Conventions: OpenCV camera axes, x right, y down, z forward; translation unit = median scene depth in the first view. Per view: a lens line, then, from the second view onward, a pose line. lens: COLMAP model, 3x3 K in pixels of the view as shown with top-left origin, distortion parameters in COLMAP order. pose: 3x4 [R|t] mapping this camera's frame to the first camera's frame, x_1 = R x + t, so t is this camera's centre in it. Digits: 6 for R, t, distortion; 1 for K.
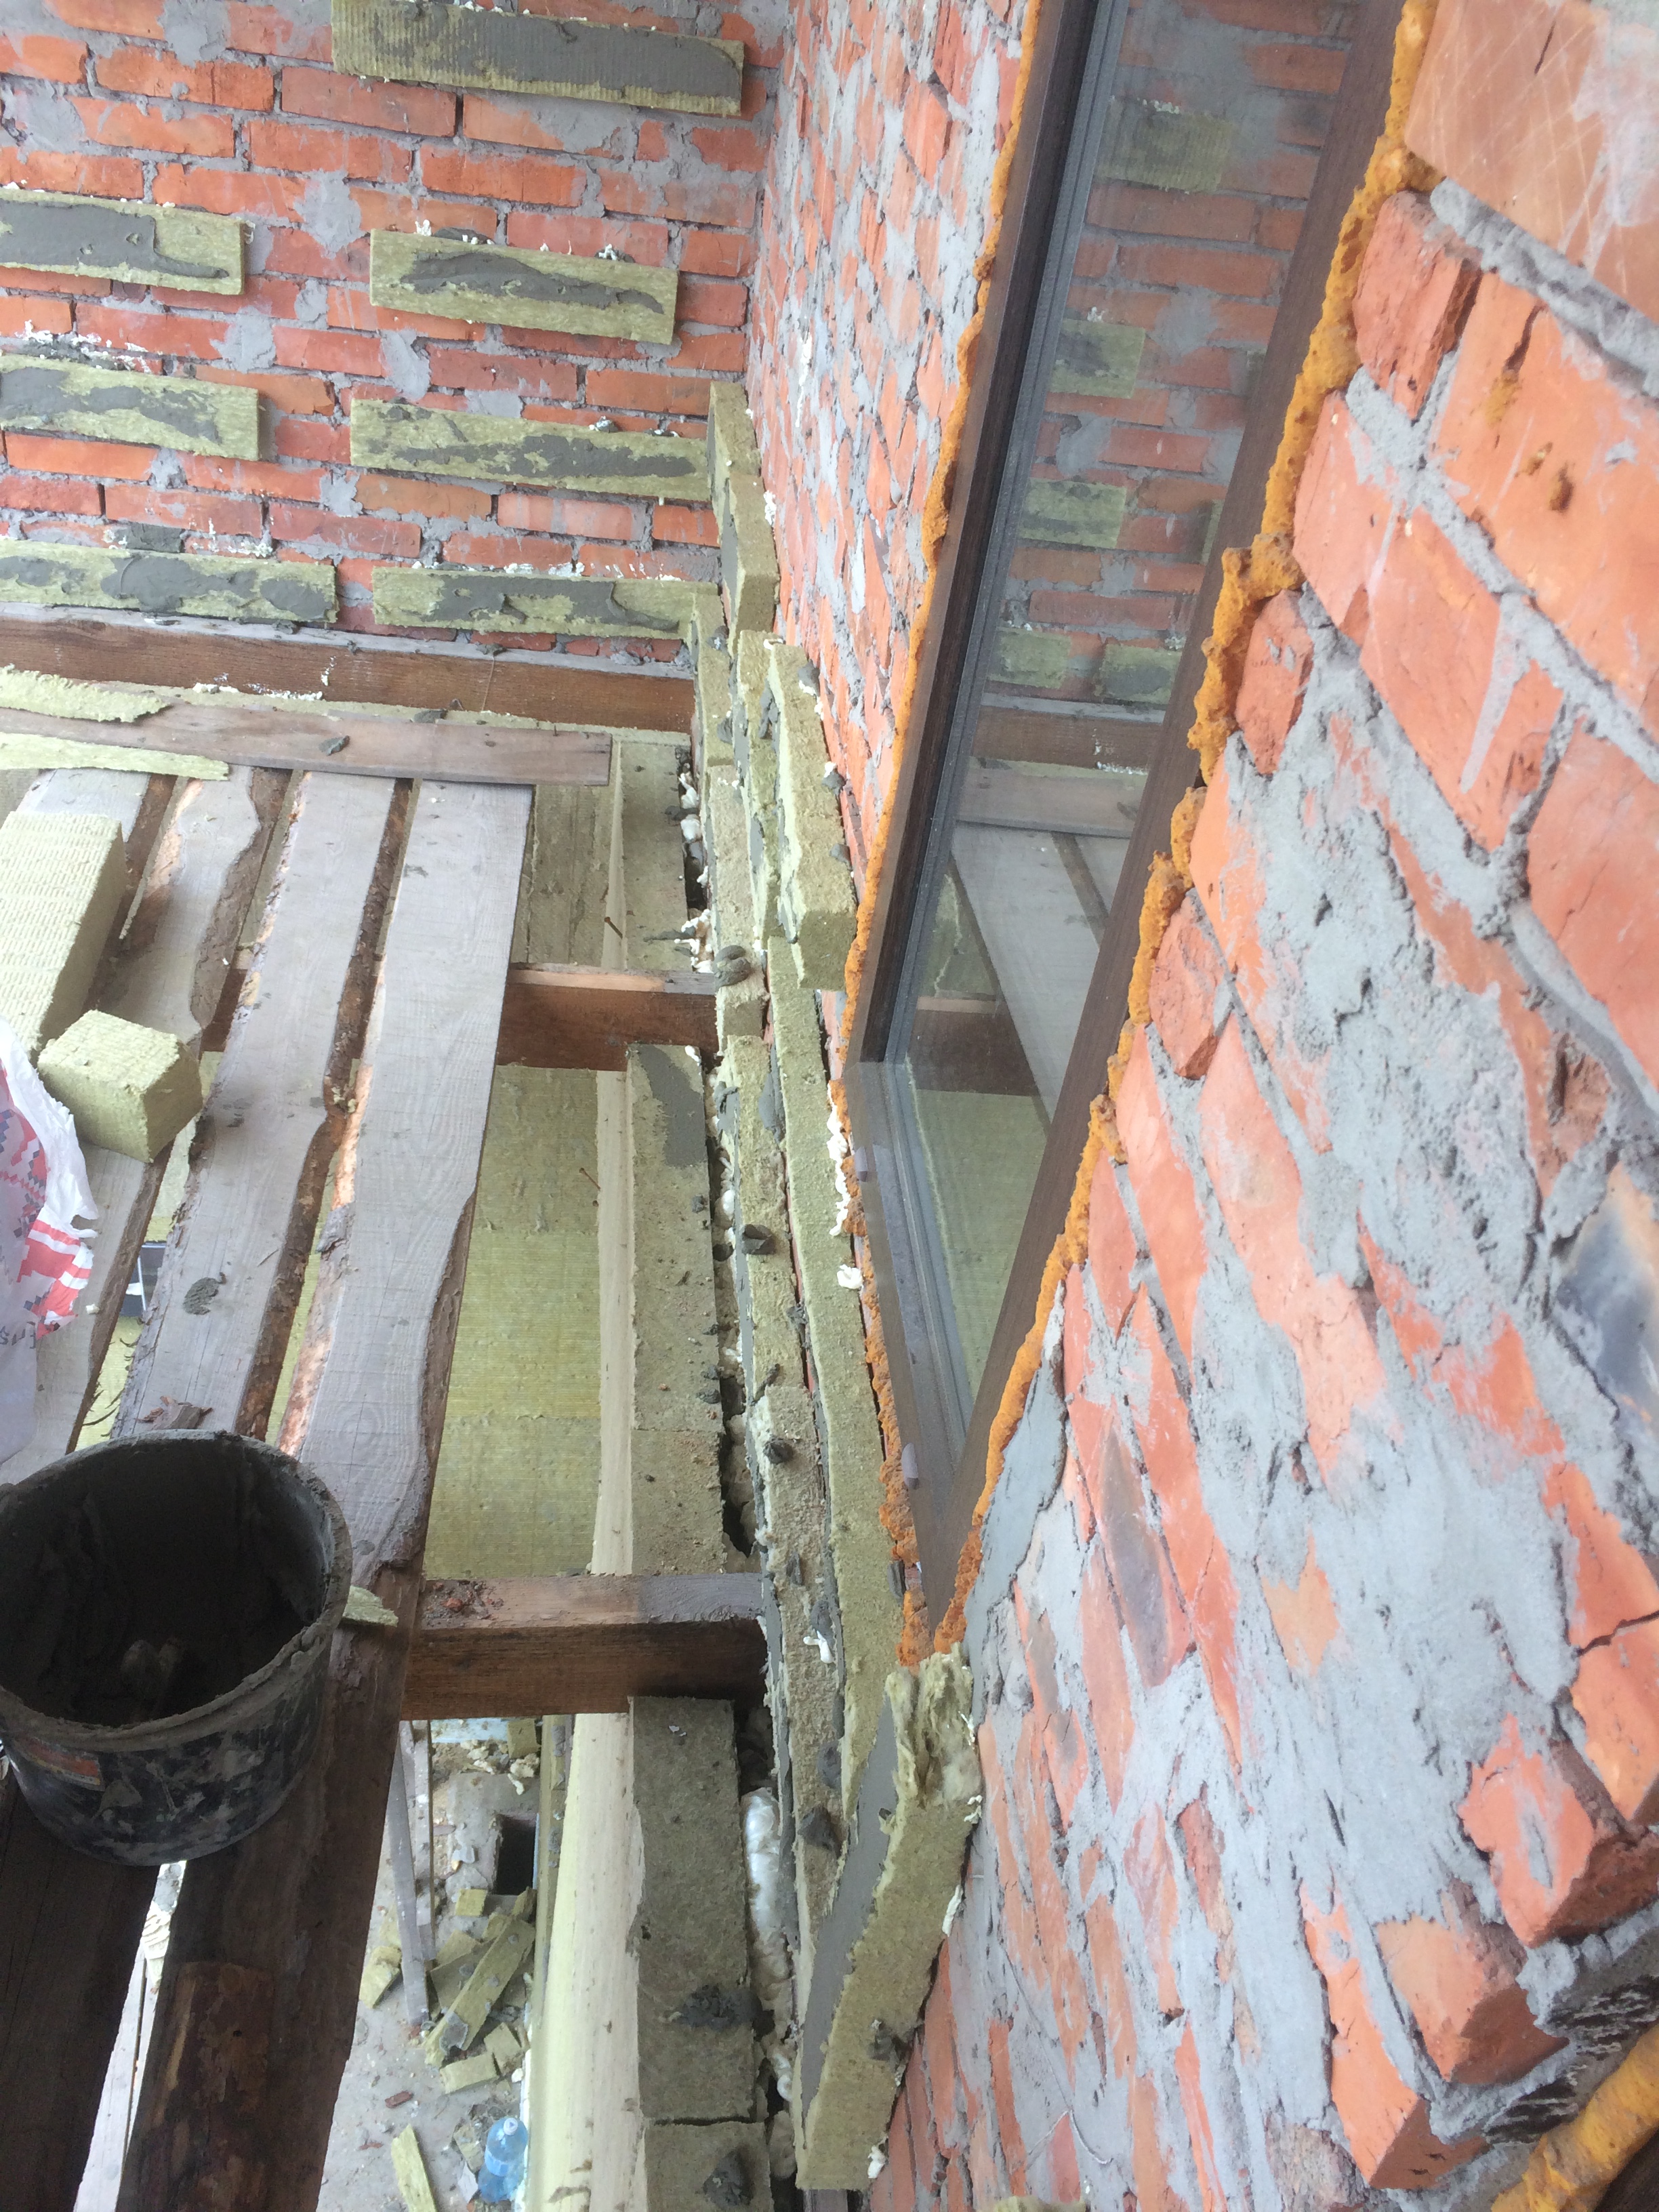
lens RADIAL K [[1868.1, 0, 827.8], [0, 1868.1, 1108.8], [0, 0, 1]] dist [0.068338, -0.085263]
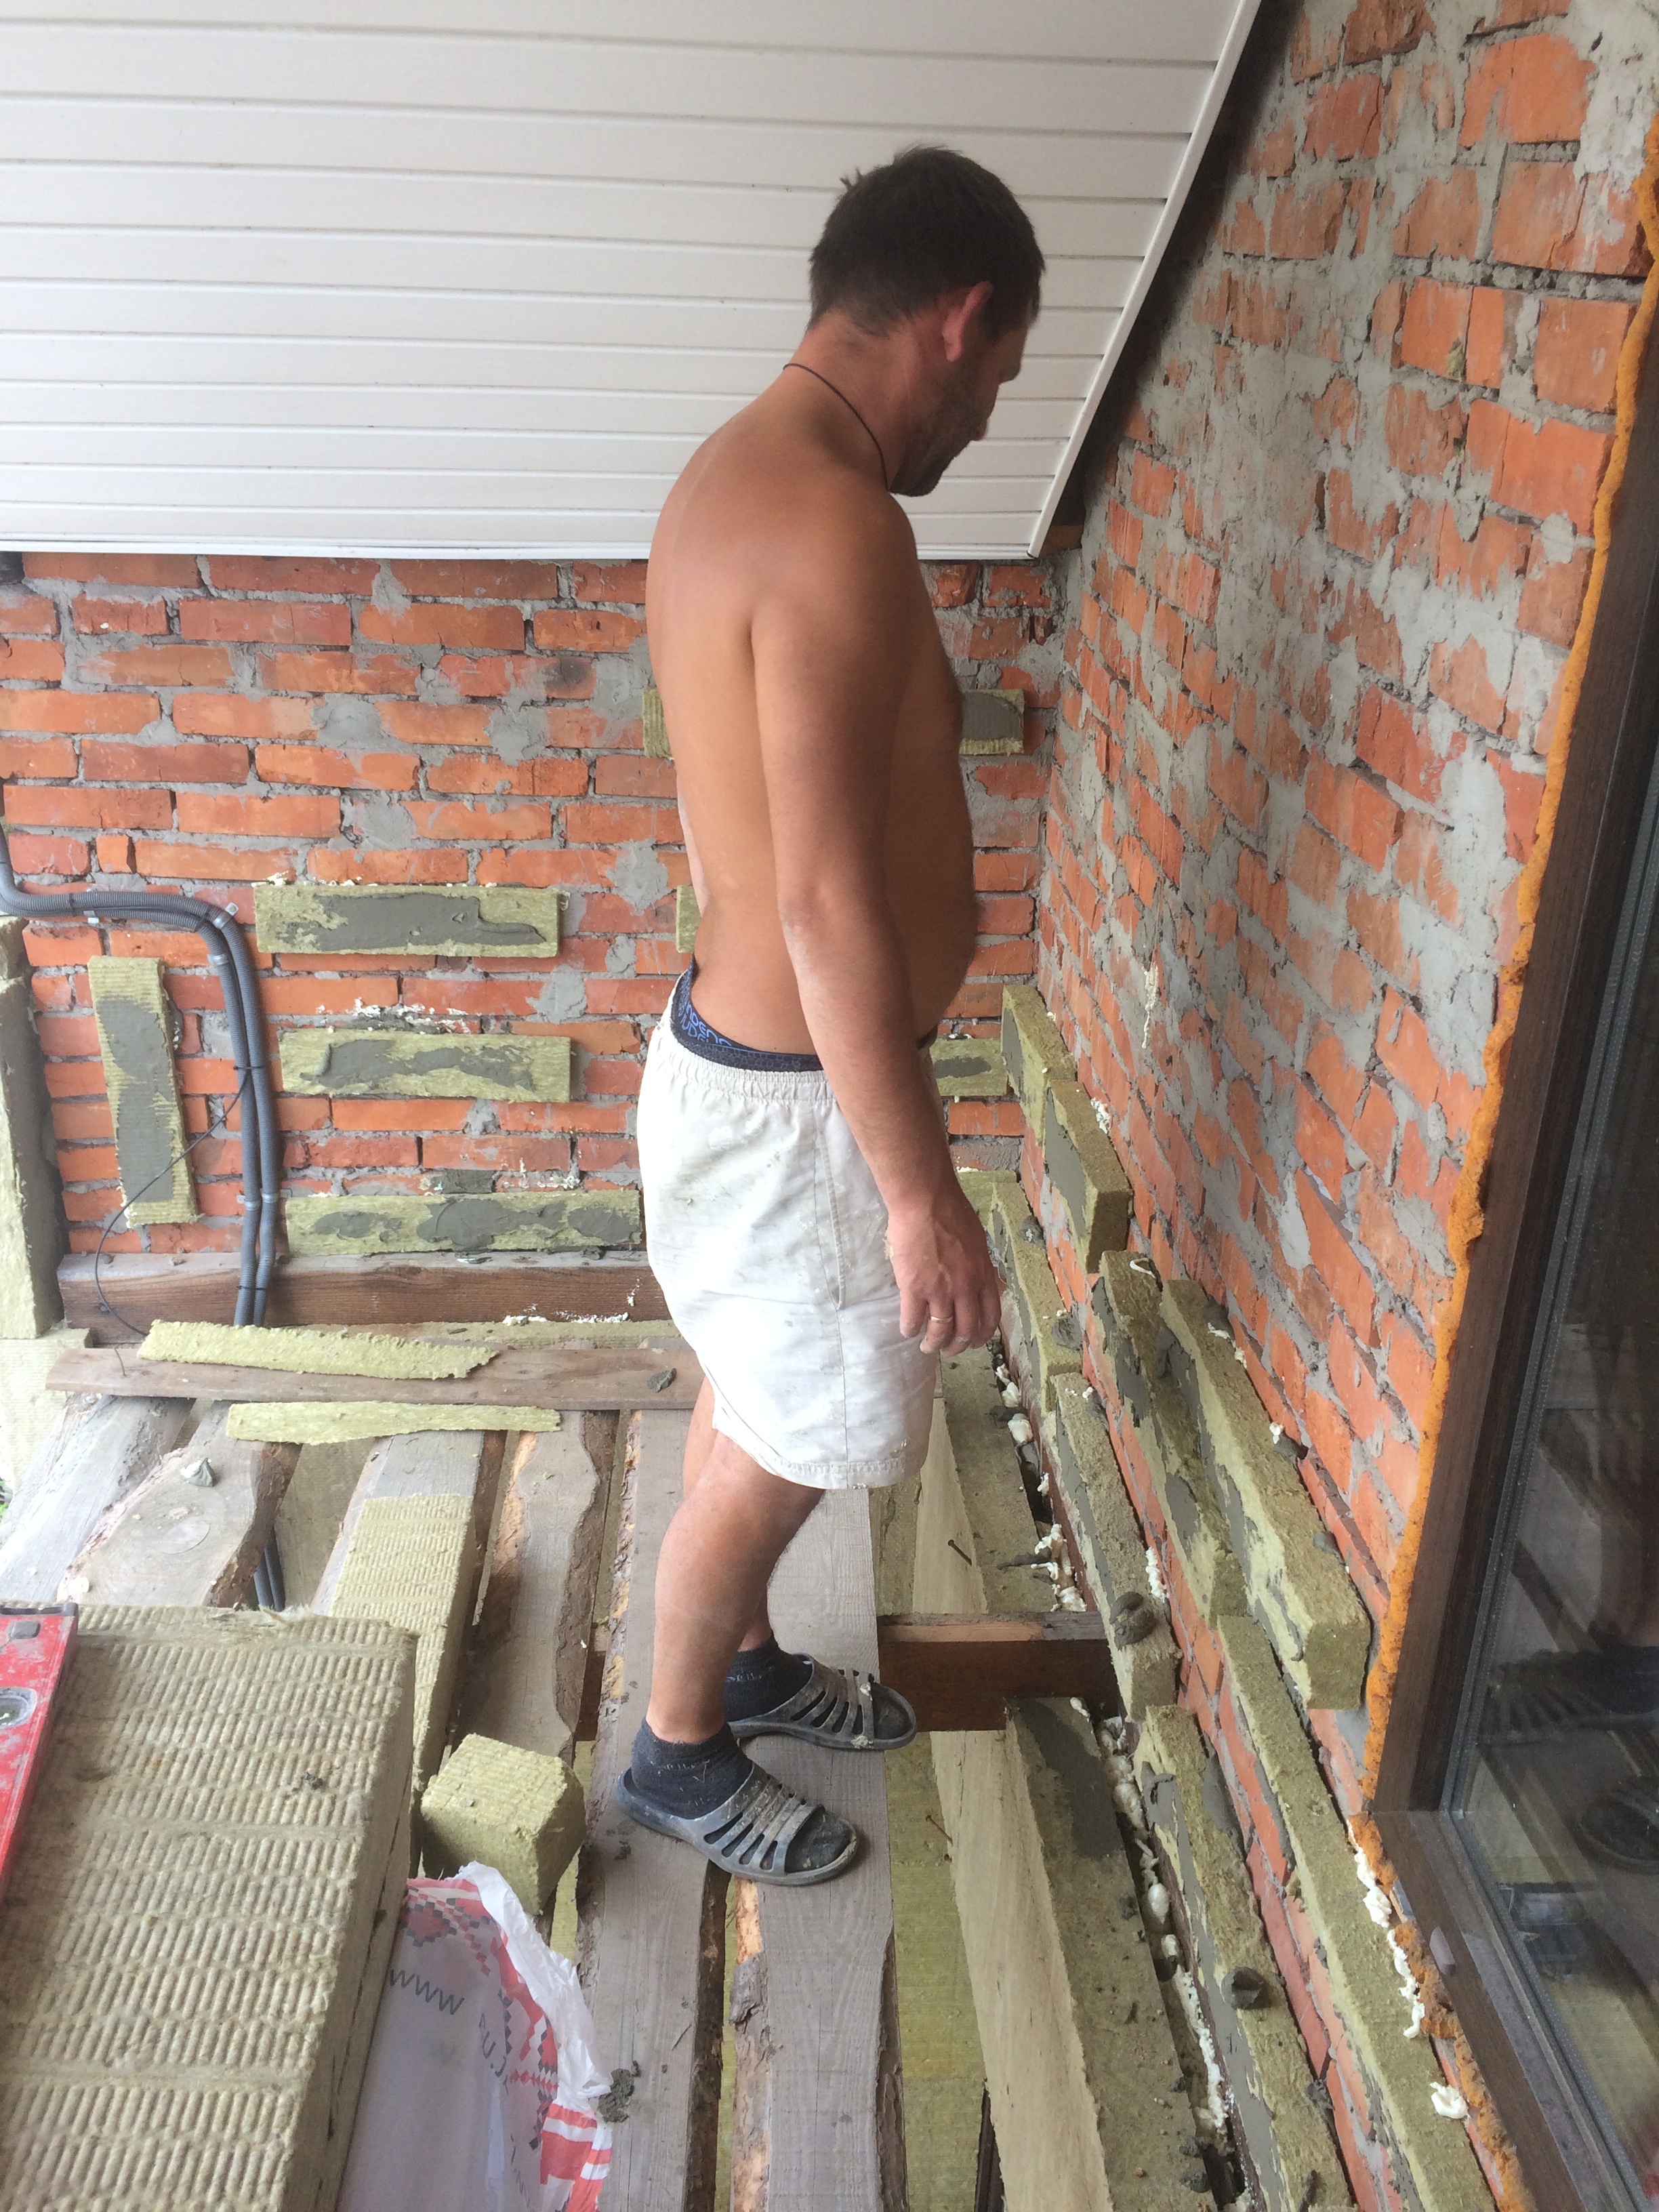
lens RADIAL K [[1868.1, 0, 821.6], [0, 1868.1, 1111.7], [0, 0, 1]] dist [0.068338, -0.085263]
pose [[0.993003, -0.085221, -0.081744, -0.091964], [0.061997, 0.965390, -0.253335, -0.079933], [0.100504, 0.246494, 0.963919, 0.040115]]
